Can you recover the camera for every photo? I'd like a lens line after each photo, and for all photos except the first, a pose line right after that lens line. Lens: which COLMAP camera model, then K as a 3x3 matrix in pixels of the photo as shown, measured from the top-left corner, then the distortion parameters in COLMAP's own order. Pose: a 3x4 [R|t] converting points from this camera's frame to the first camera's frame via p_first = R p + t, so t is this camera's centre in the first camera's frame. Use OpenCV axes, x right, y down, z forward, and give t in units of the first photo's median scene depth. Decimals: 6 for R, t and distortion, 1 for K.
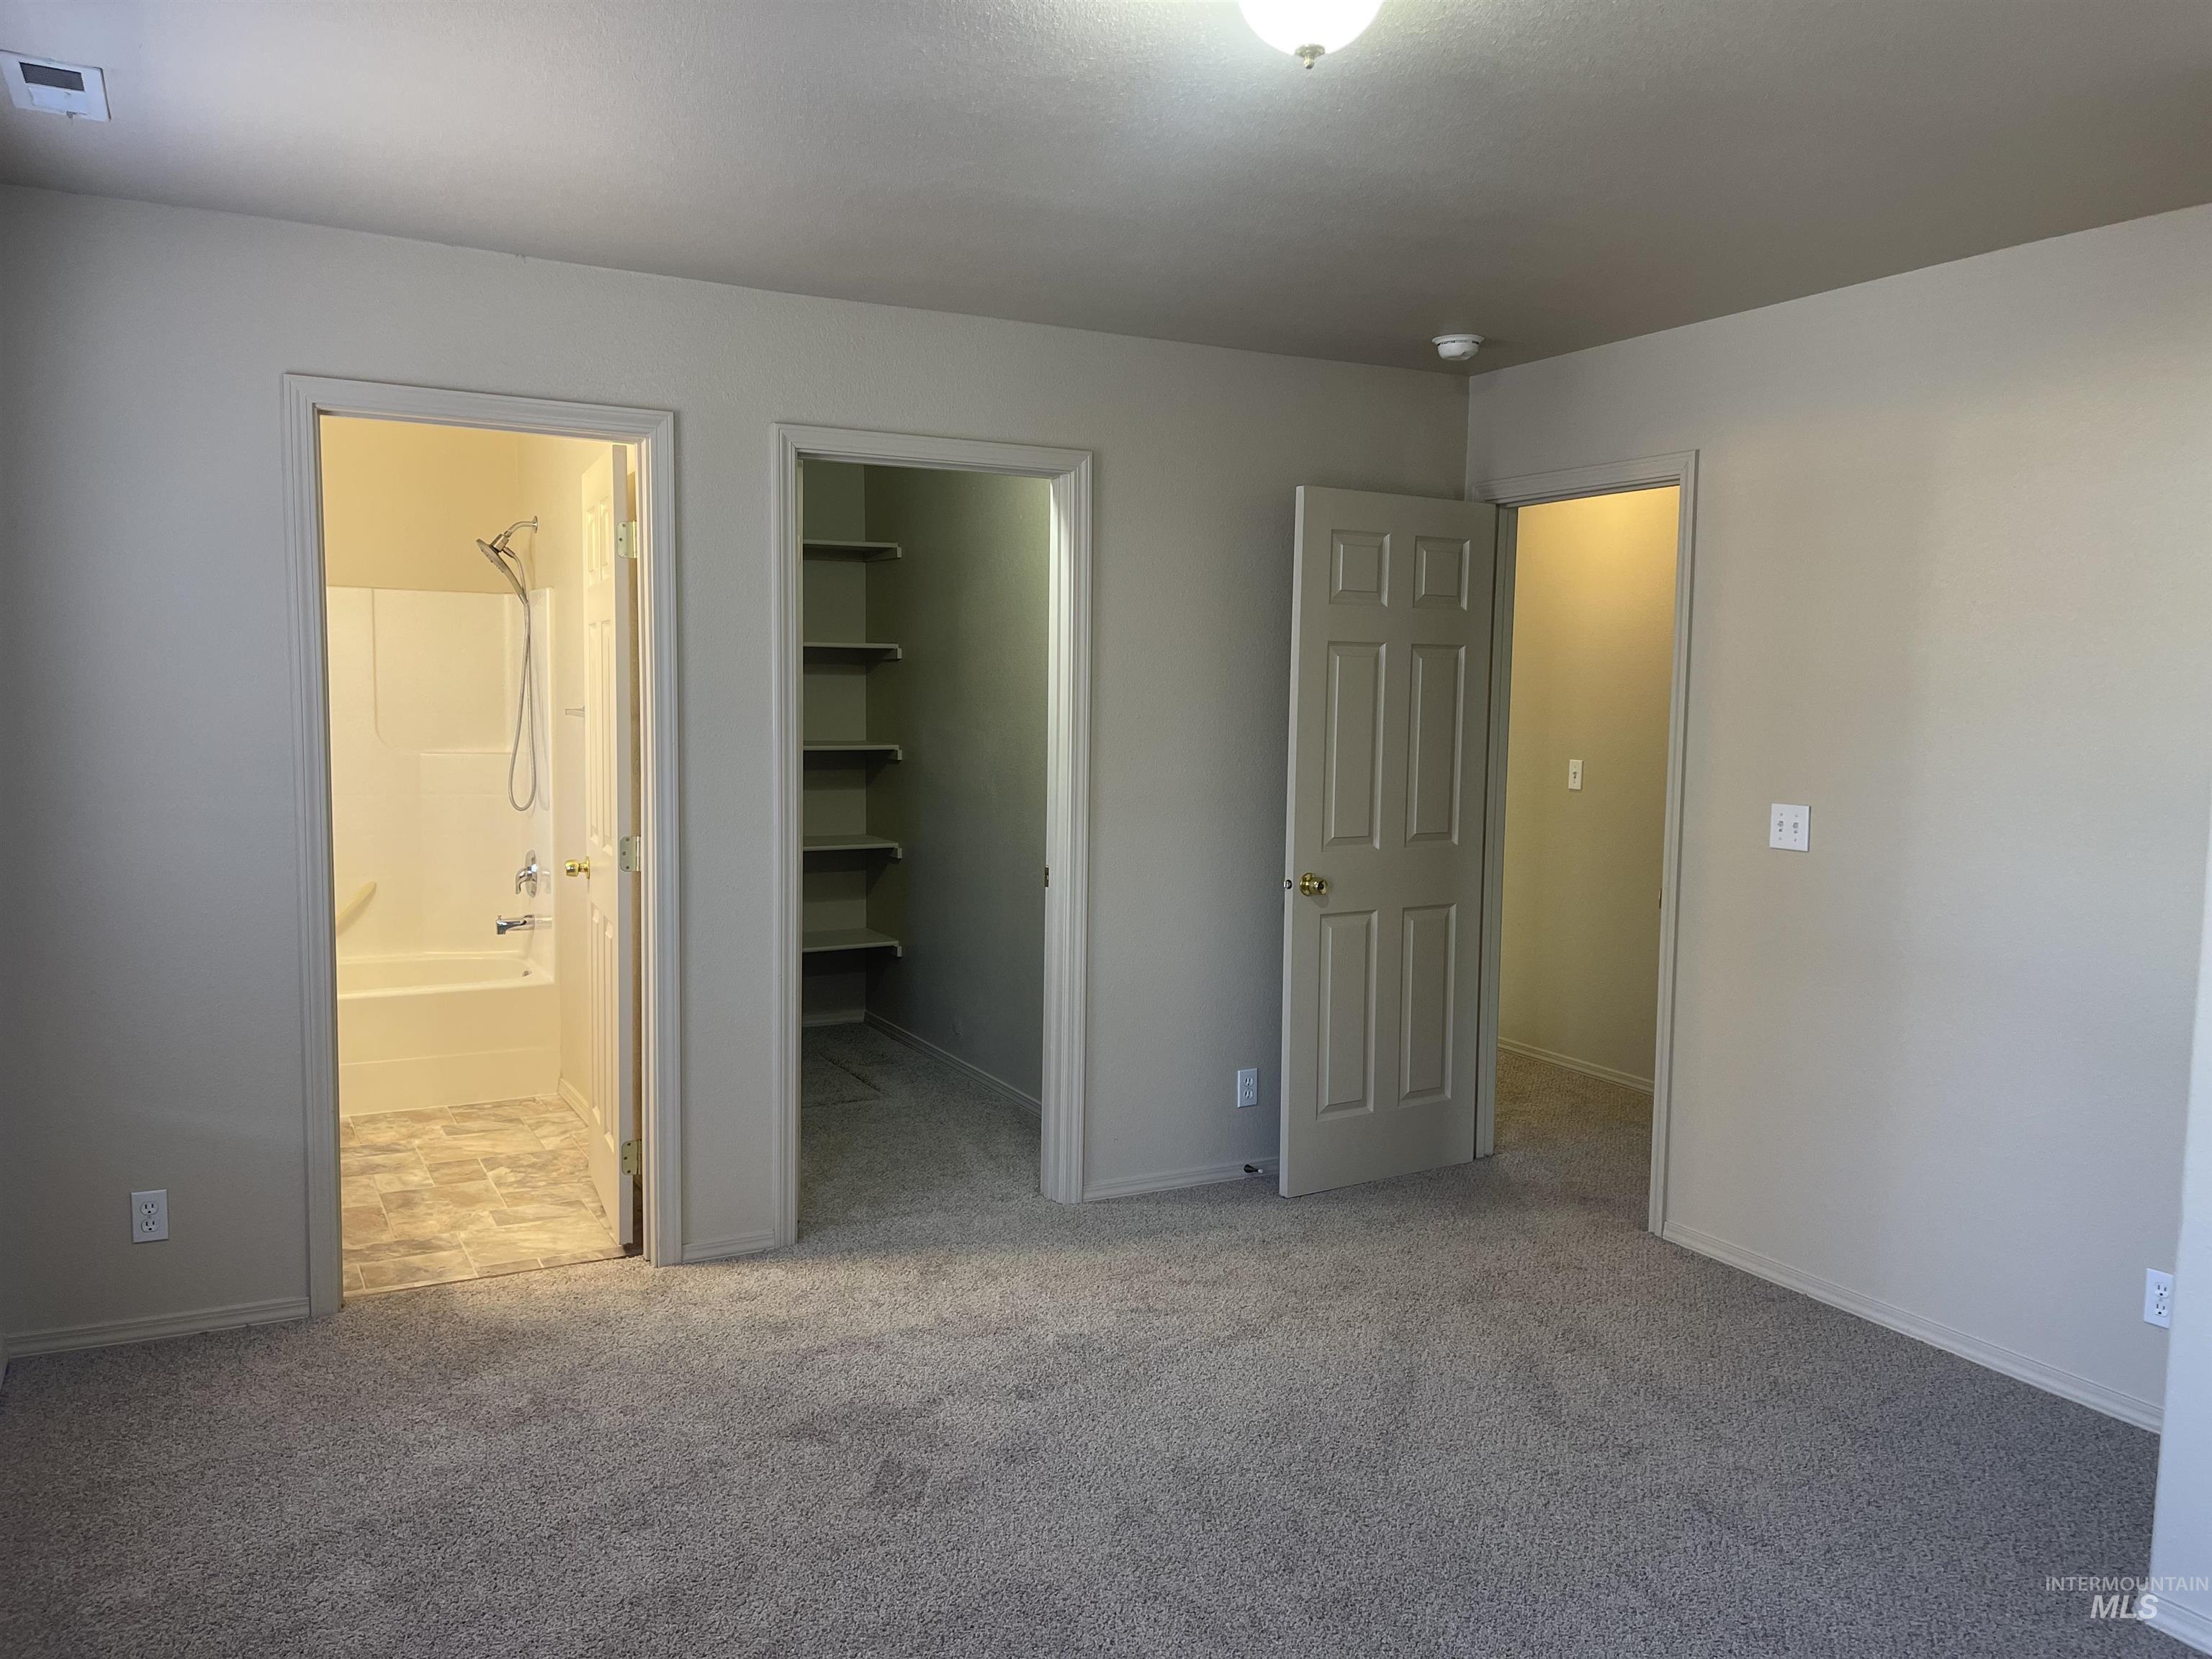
lens RADIAL K [[1674.9, 0, 1095.7], [0, 1674.9, 807.9], [0, 0, 1]] dist [0.089550, -0.124197]
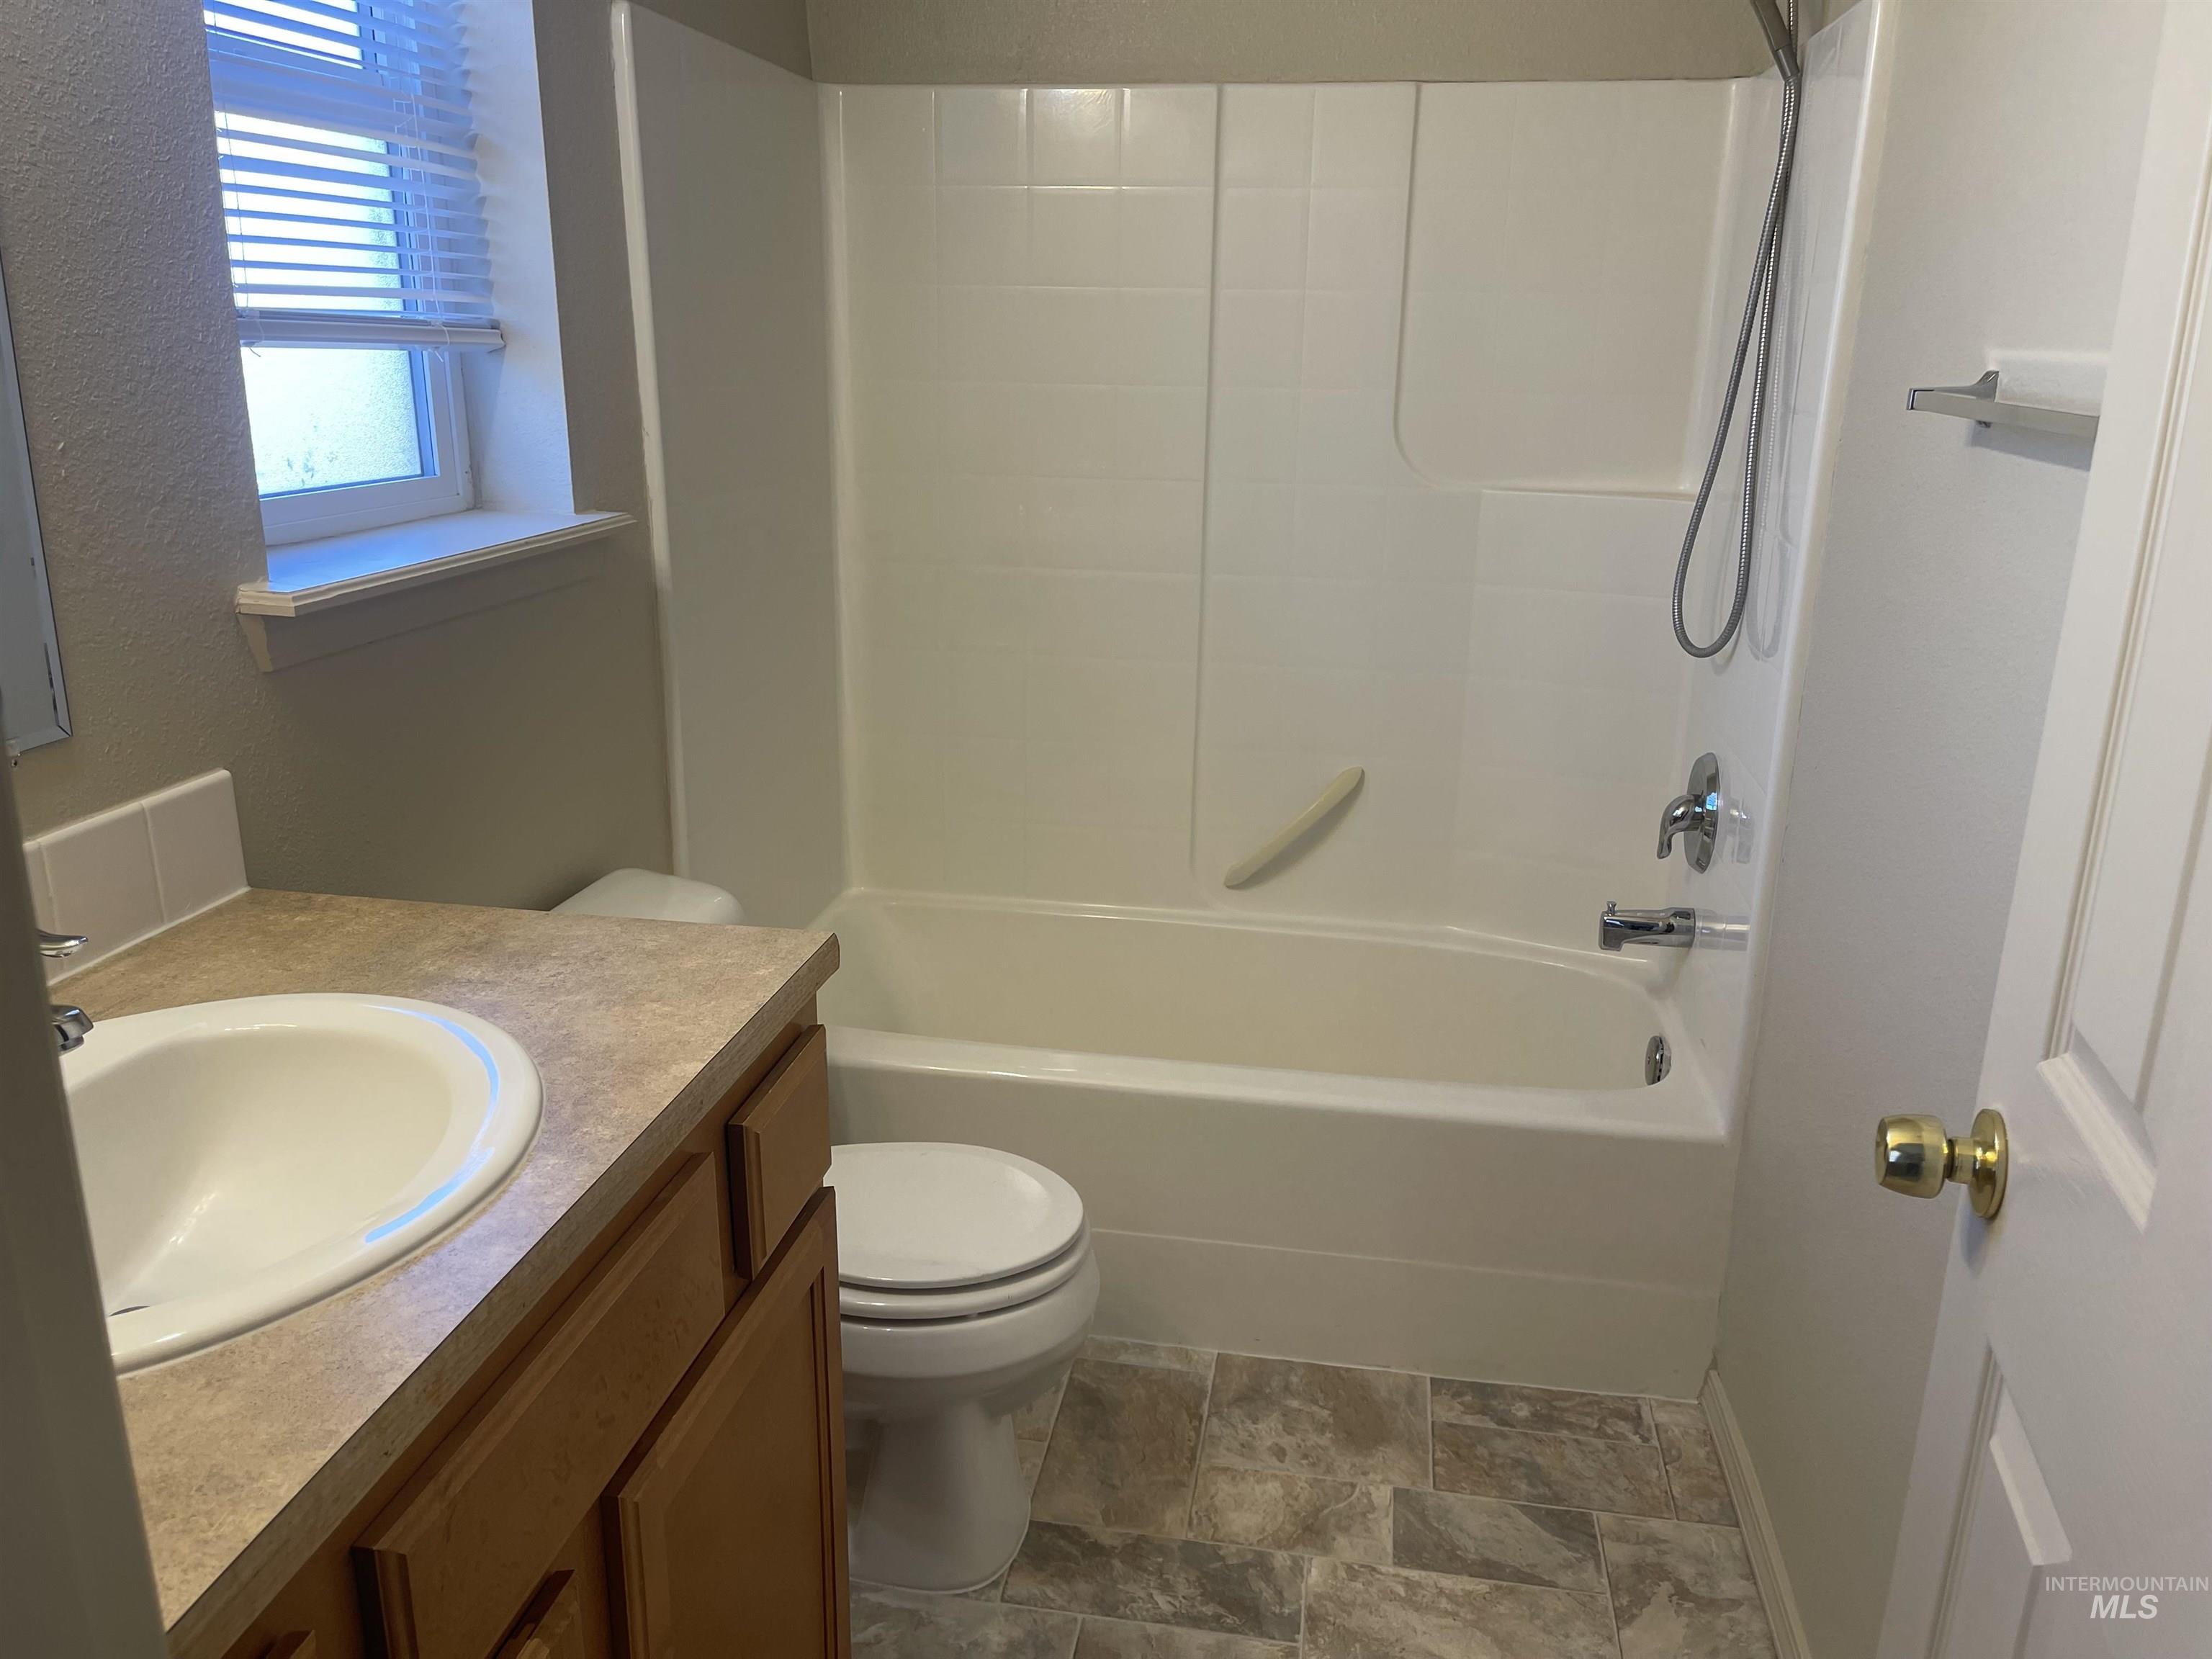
lens RADIAL K [[1676.6, 0, 1100.2], [0, 1676.6, 839.7], [0, 0, 1]] dist [0.045971, -0.050400]
pose [[0.790092, 0.177096, -0.586849, -0.234211], [-0.053032, 0.973516, 0.222383, -0.038962], [0.610690, -0.144581, 0.778559, 0.666409]]
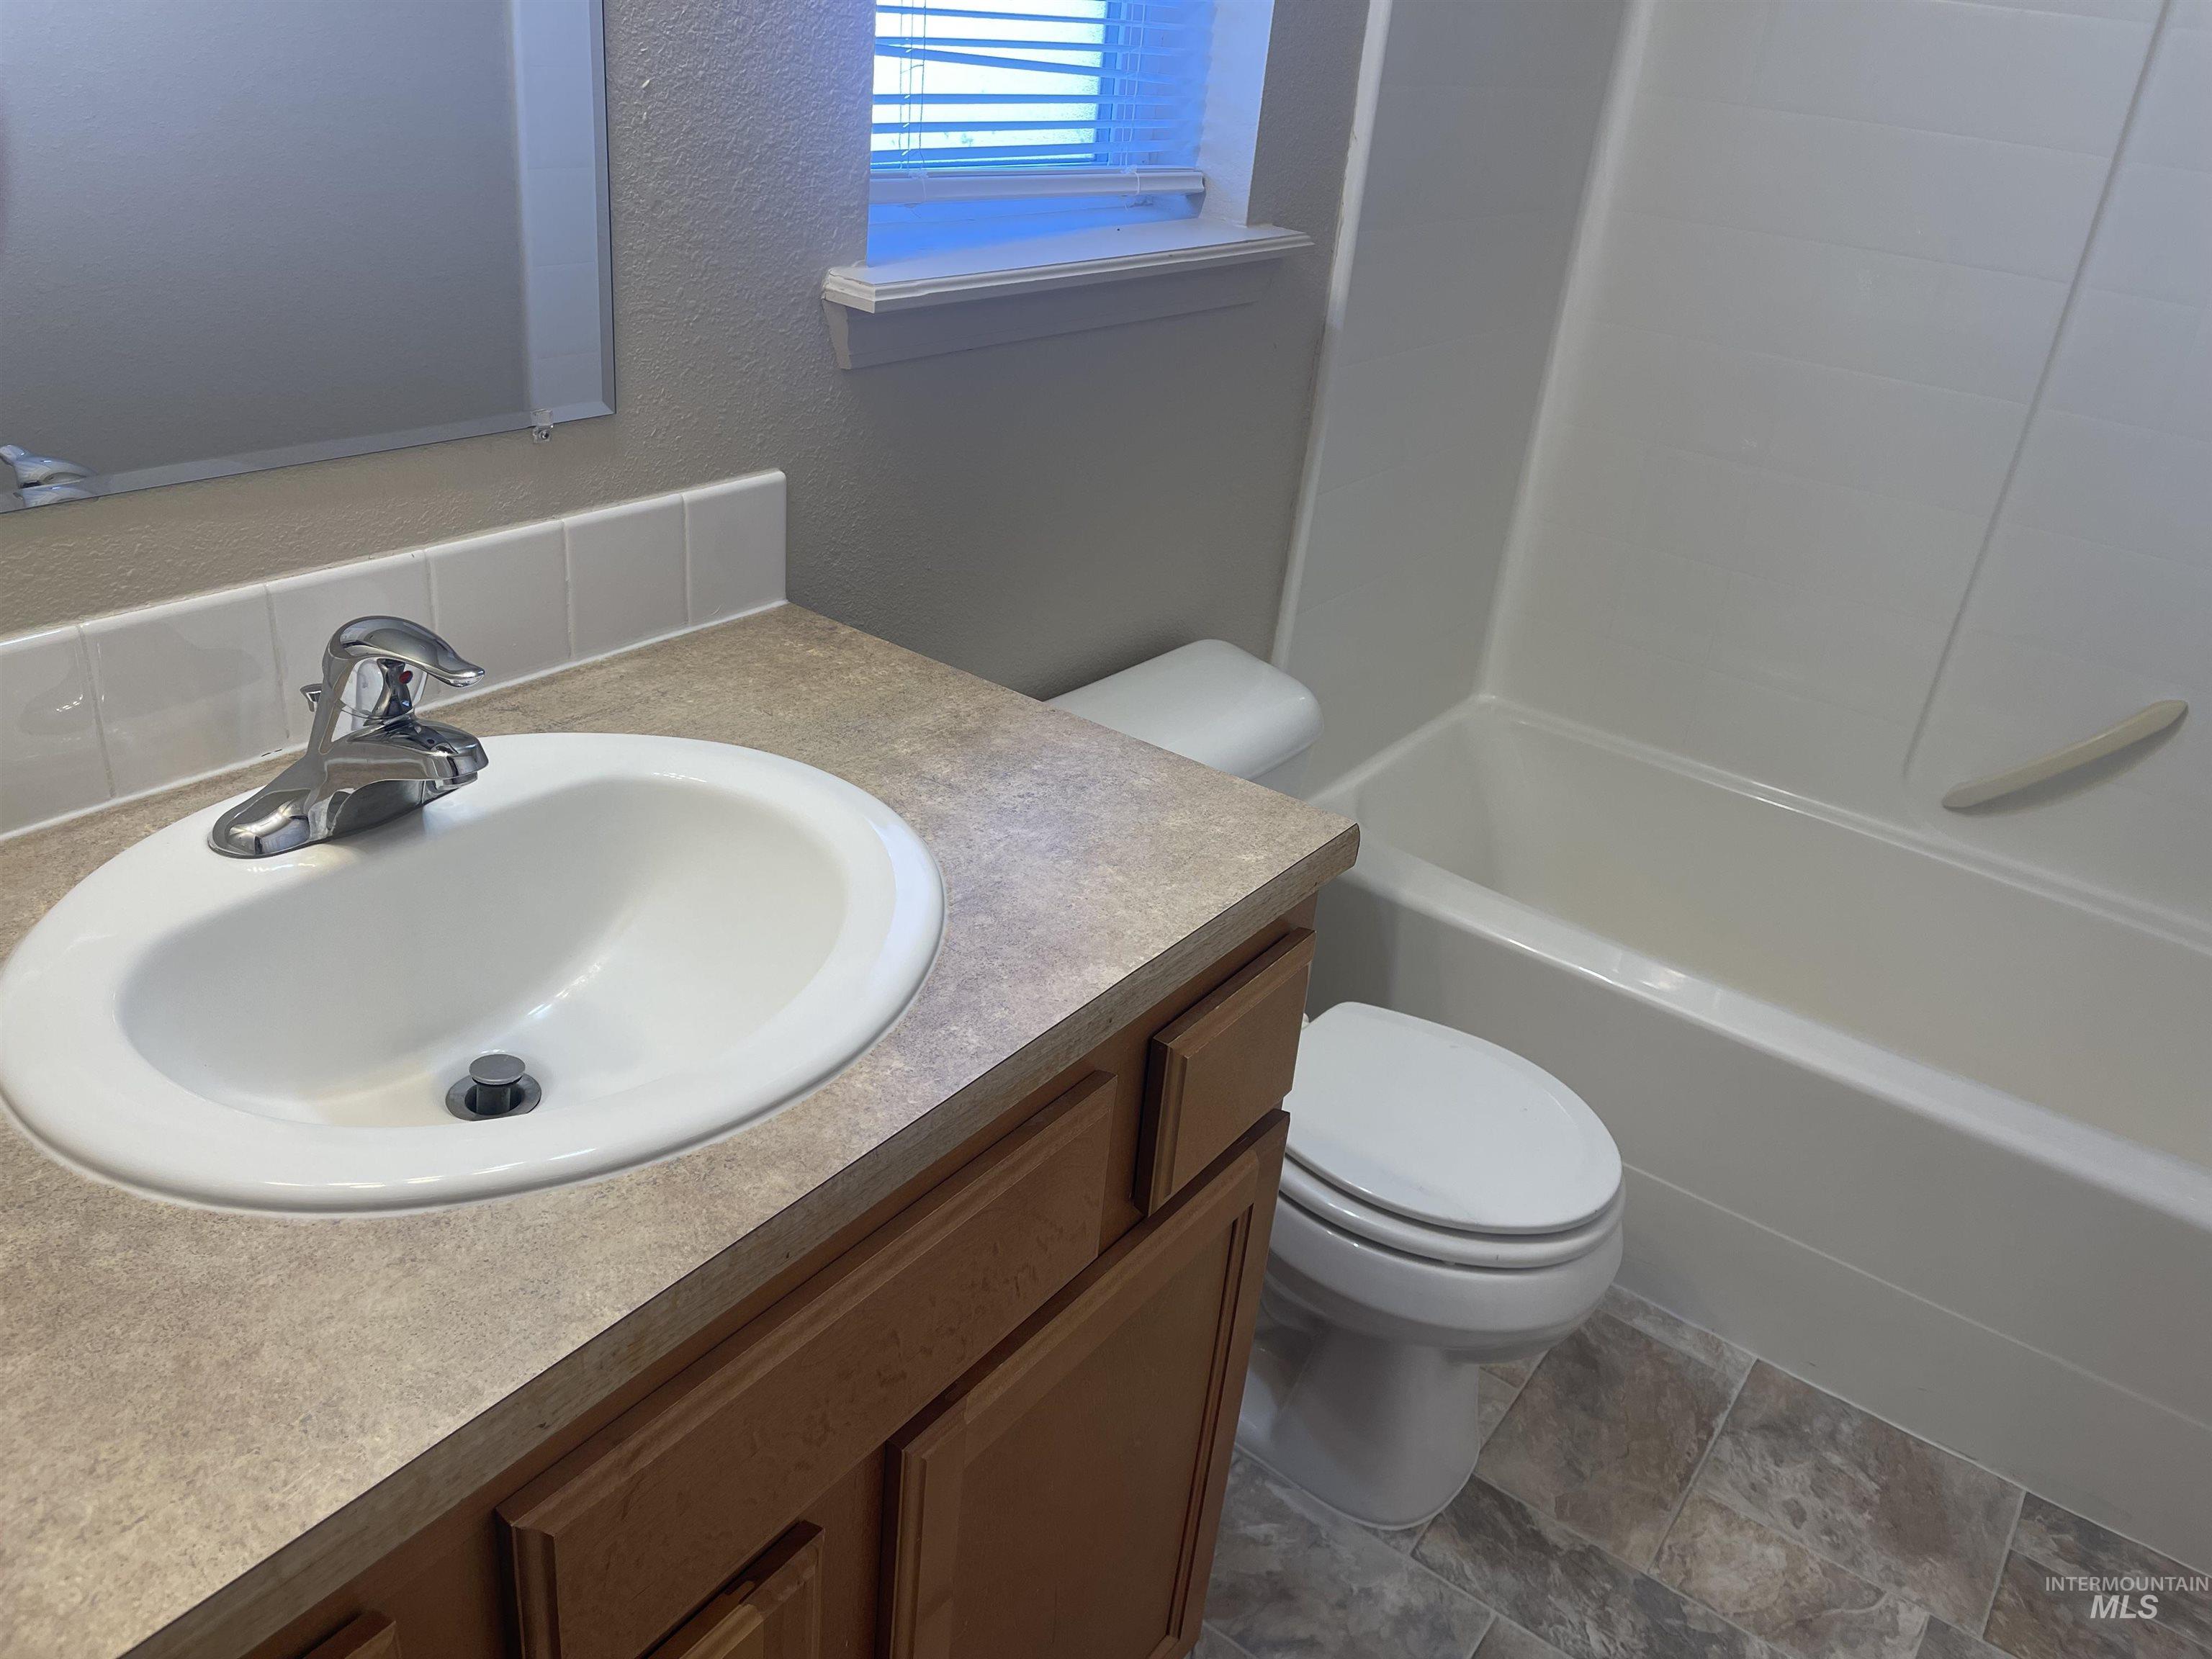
lens RADIAL K [[1674.9, 0, 1095.7], [0, 1674.9, 807.9], [0, 0, 1]] dist [0.089550, -0.124197]
pose [[0.437070, 0.428403, -0.790848, -0.265606], [-0.163571, 0.902476, 0.398474, -0.043862], [0.884429, -0.044801, 0.464520, 0.713646]]
